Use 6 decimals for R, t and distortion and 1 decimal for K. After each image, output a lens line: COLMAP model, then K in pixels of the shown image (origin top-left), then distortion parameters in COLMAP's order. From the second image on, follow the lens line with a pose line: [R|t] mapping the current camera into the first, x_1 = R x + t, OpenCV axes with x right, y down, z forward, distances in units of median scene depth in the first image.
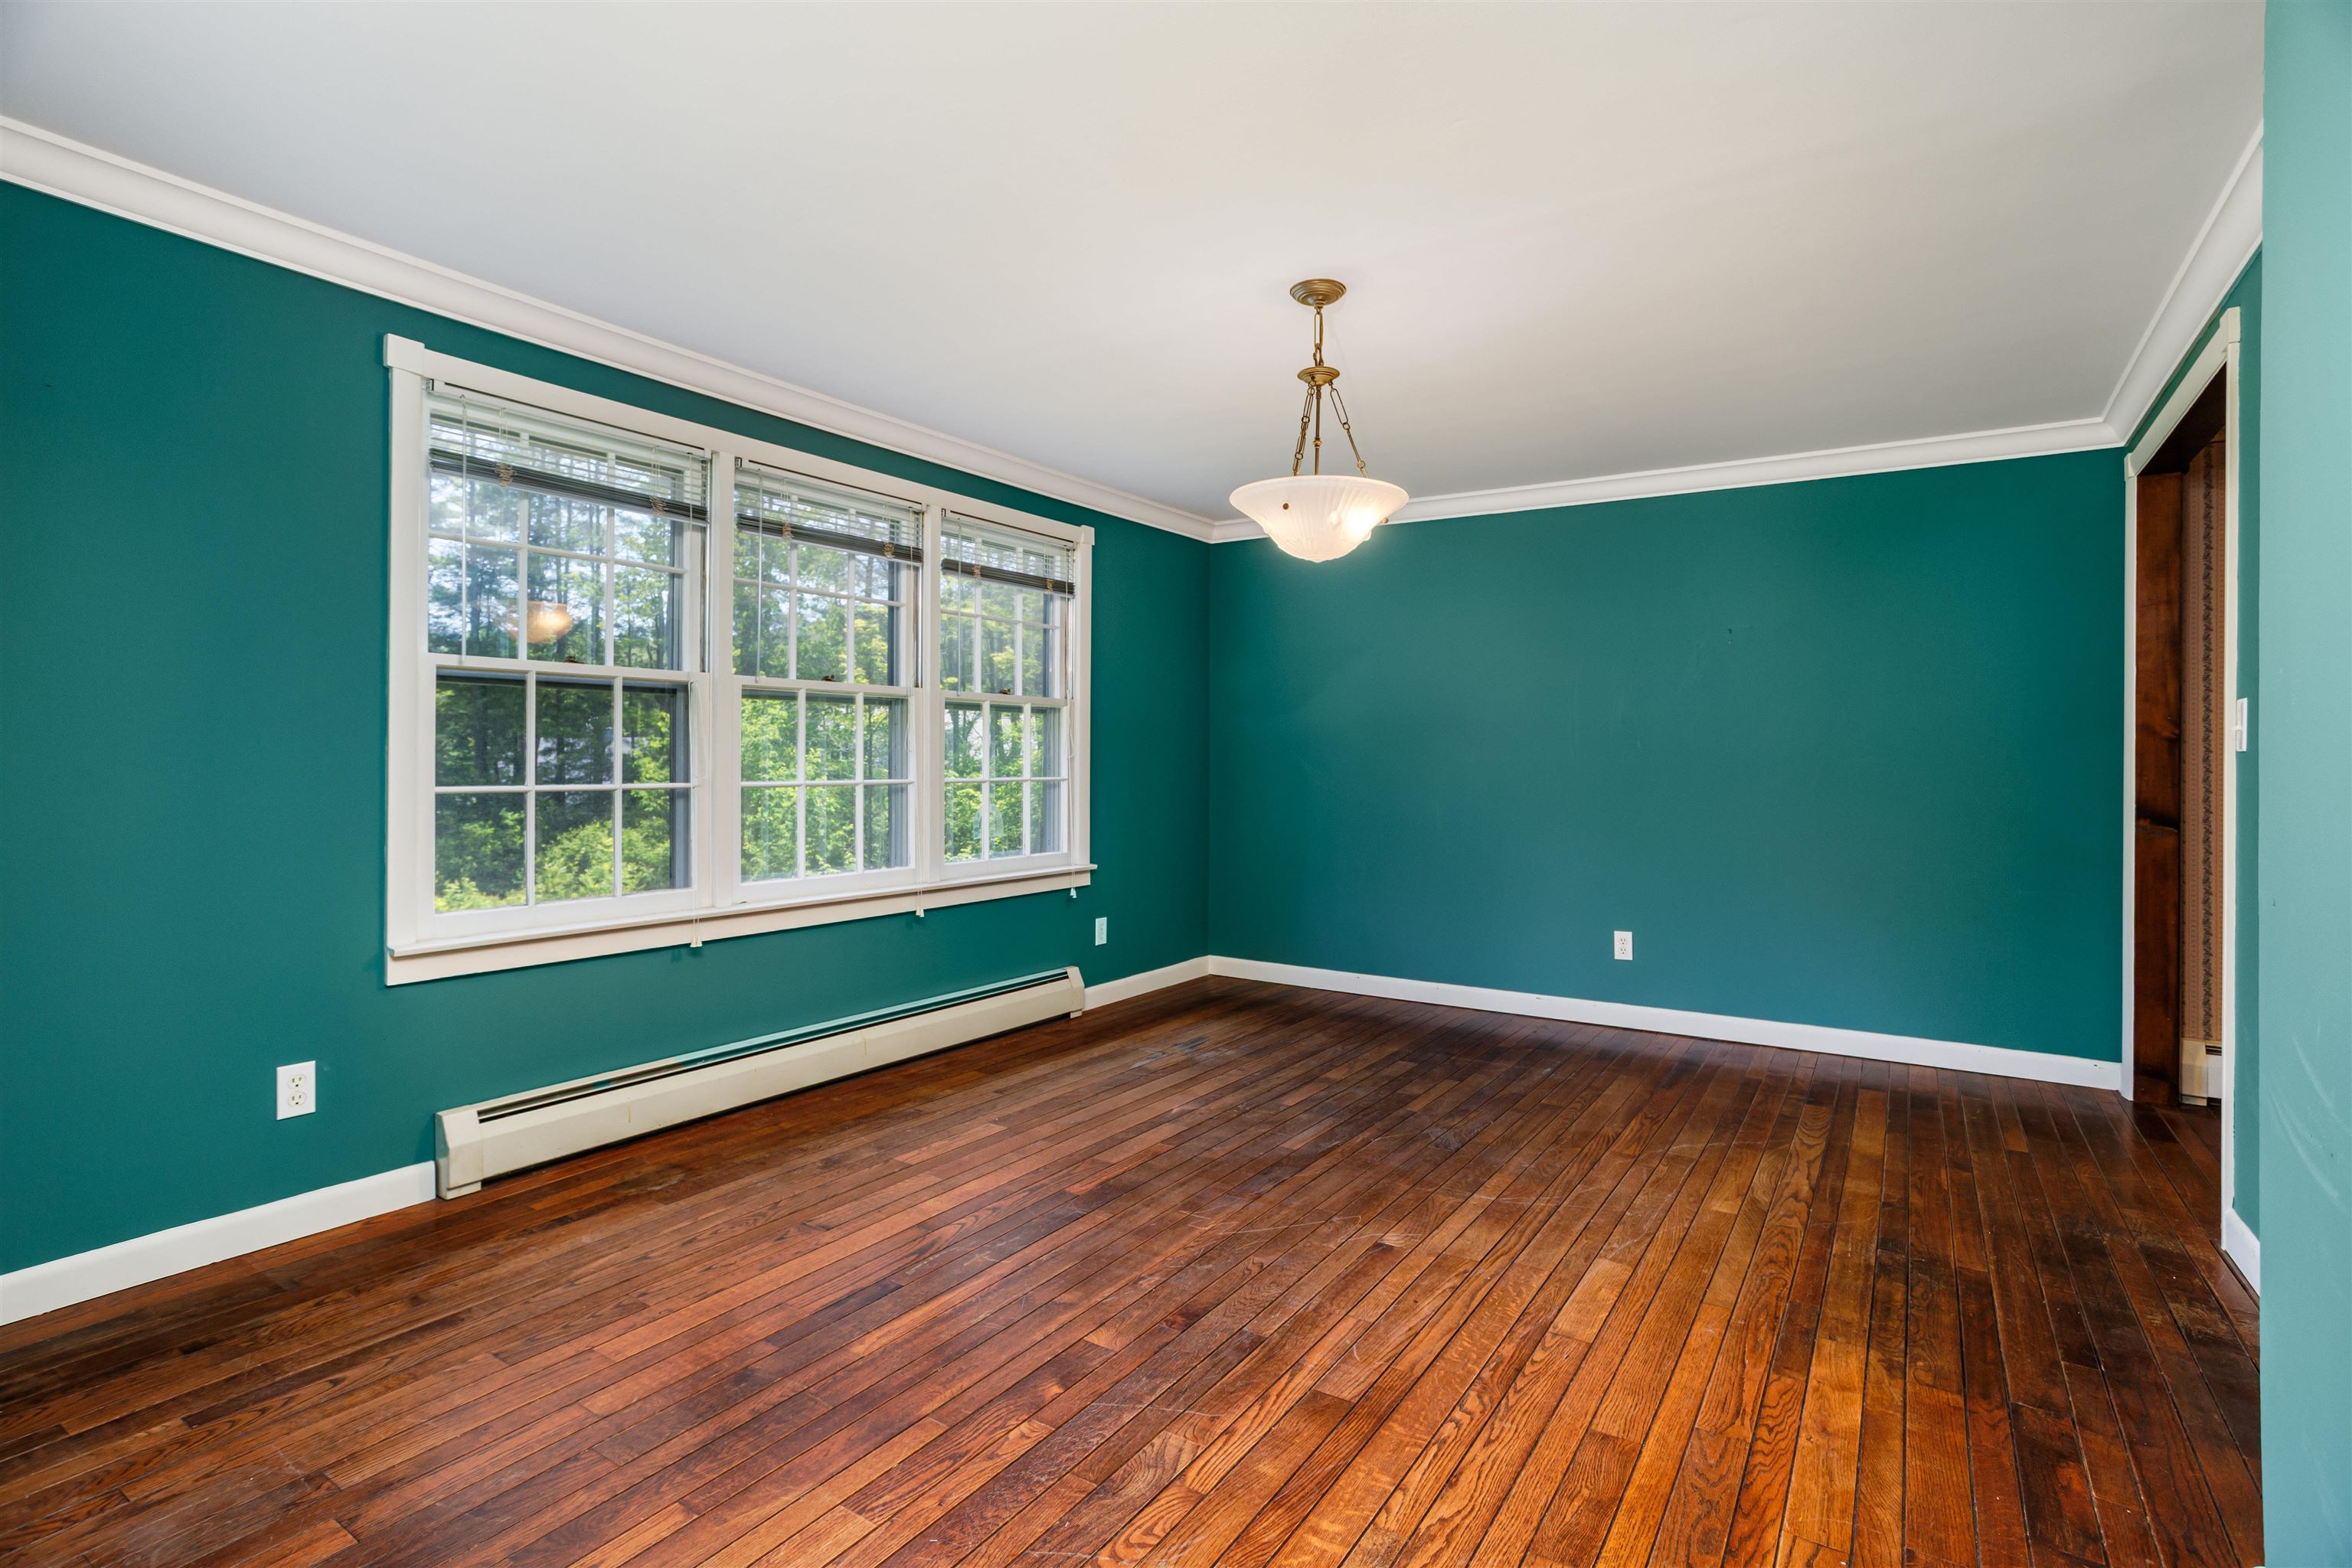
lens RADIAL K [[1126.8, 0, 1138.2], [0, 1126.8, 760.9], [0, 0, 1]] dist [-0.031050, 0.005796]
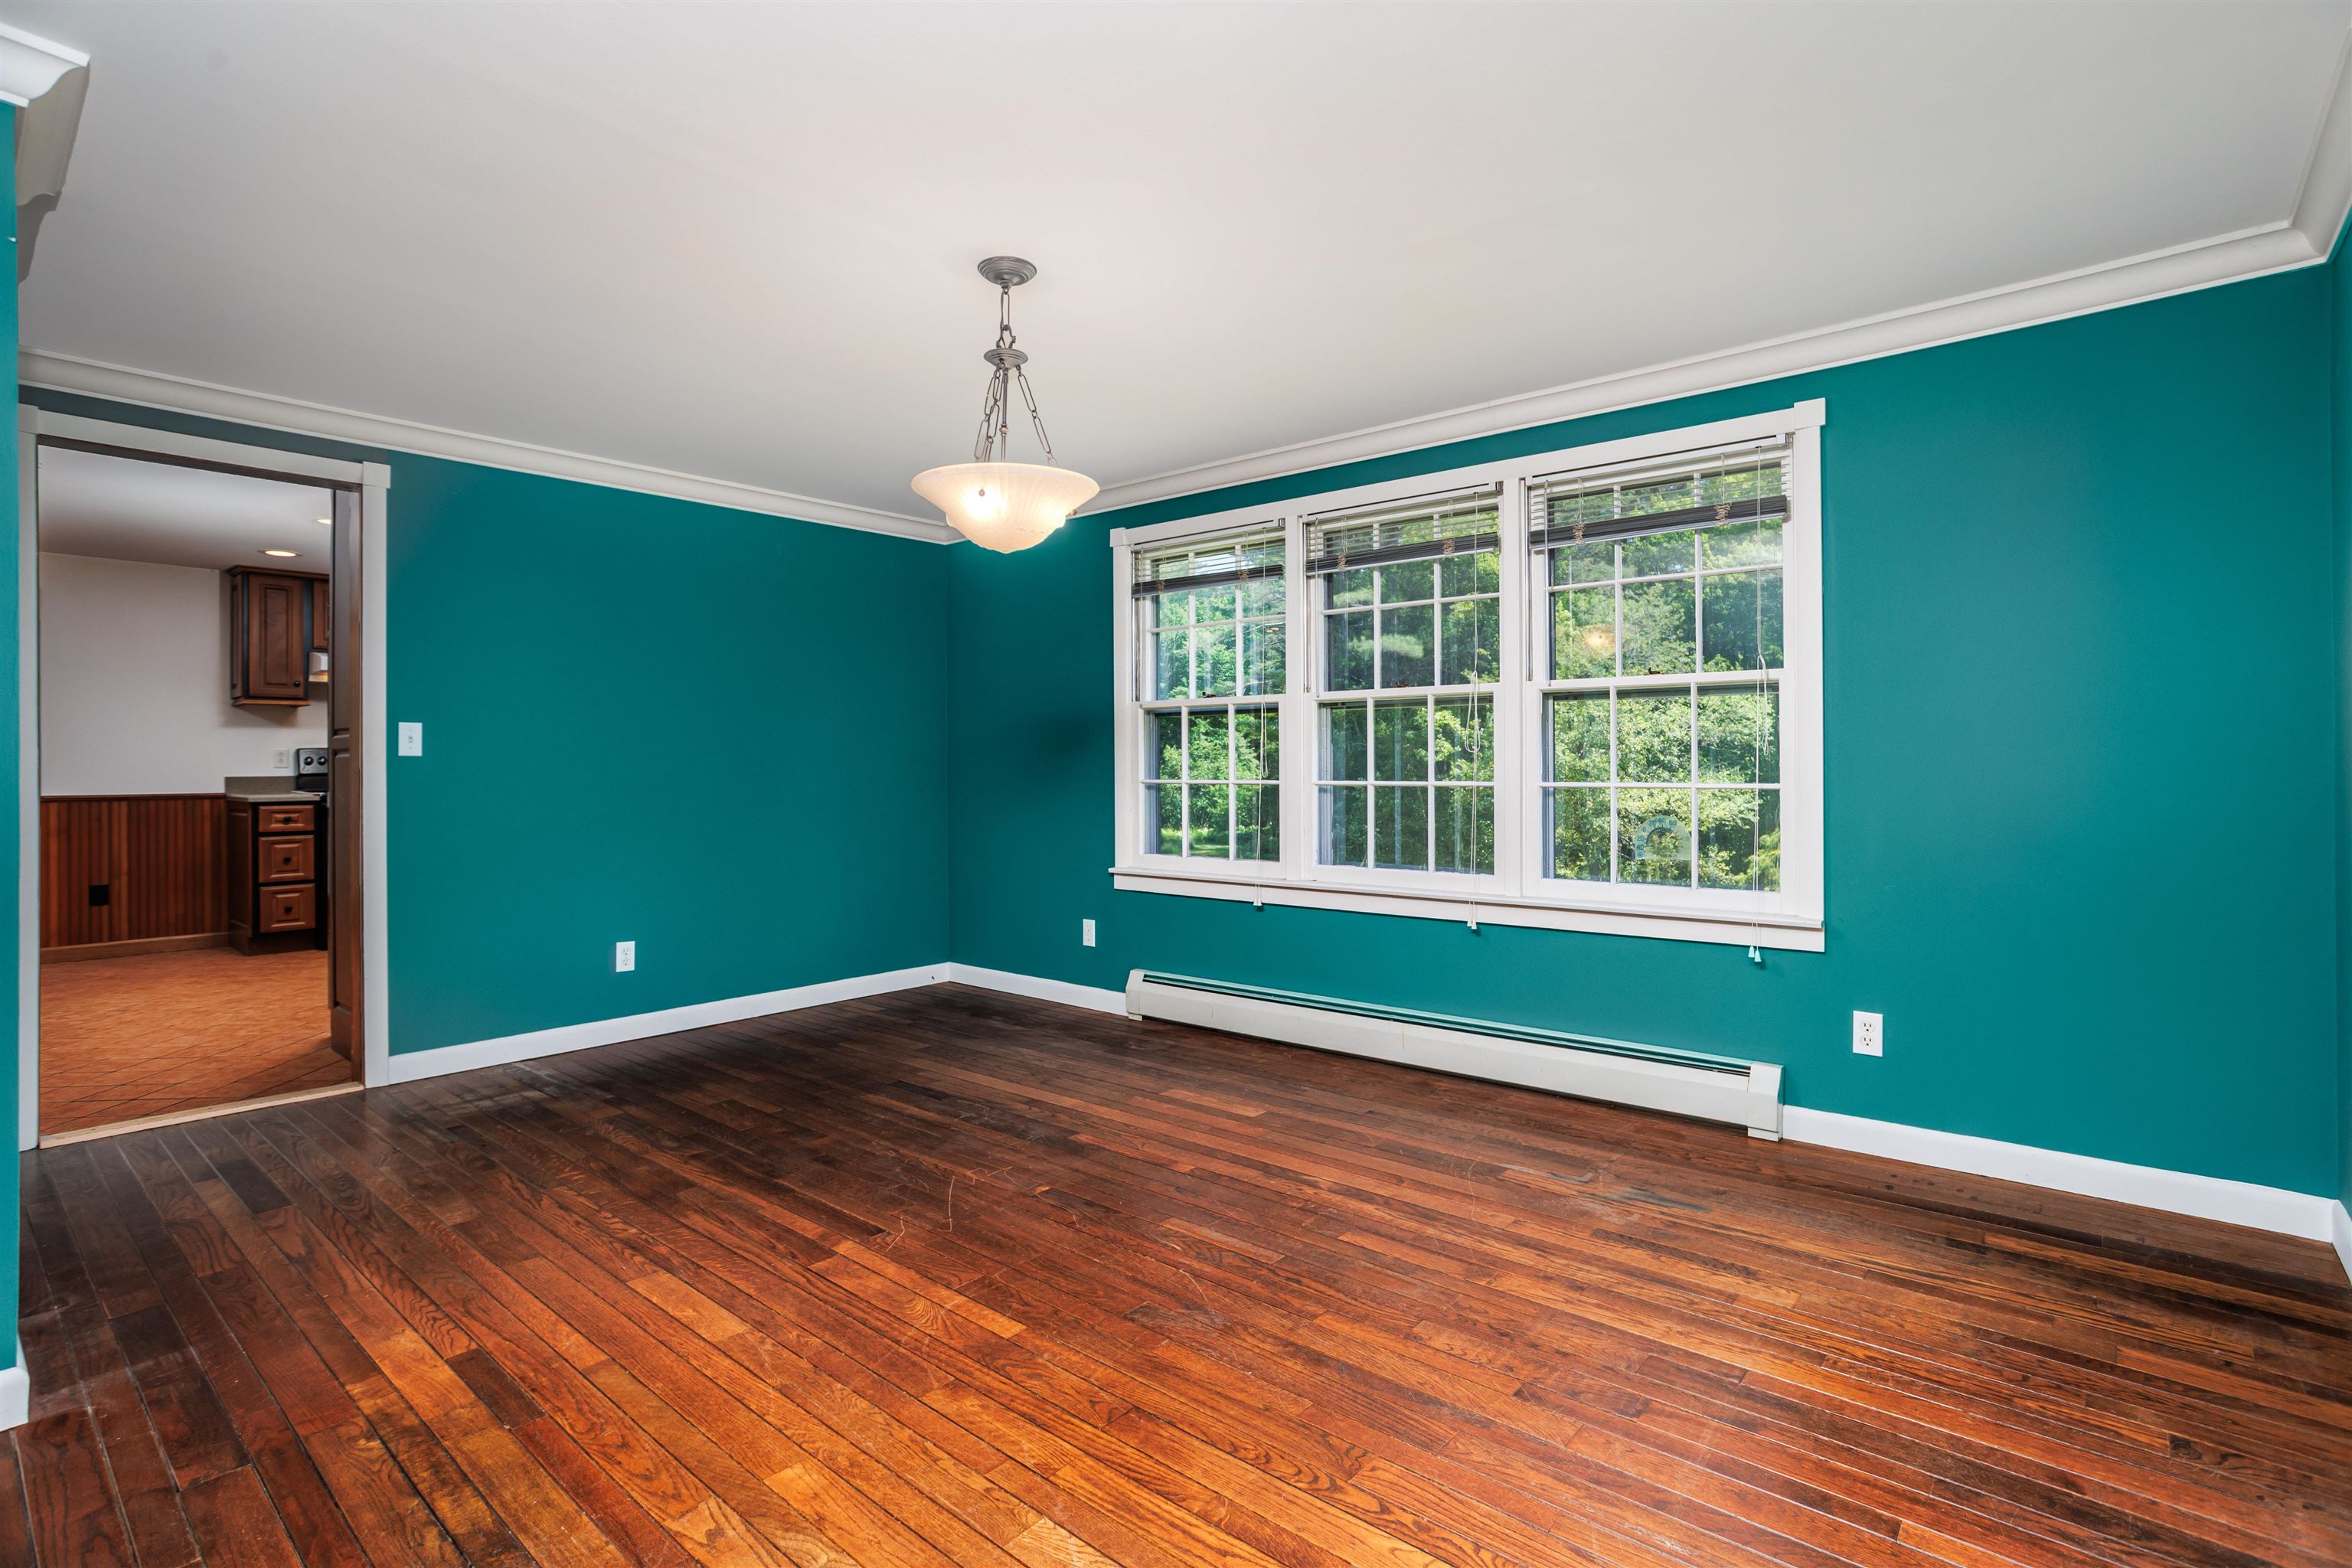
lens RADIAL K [[1126.8, 0, 1196.1], [0, 1126.8, 764.0], [0, 0, 1]] dist [-0.031050, 0.005796]
pose [[-0.096404, -0.009426, -0.995298, 1.059290], [0.004332, 0.999942, -0.009889, 0.016905], [0.995333, -0.005265, -0.096358, 1.218895]]
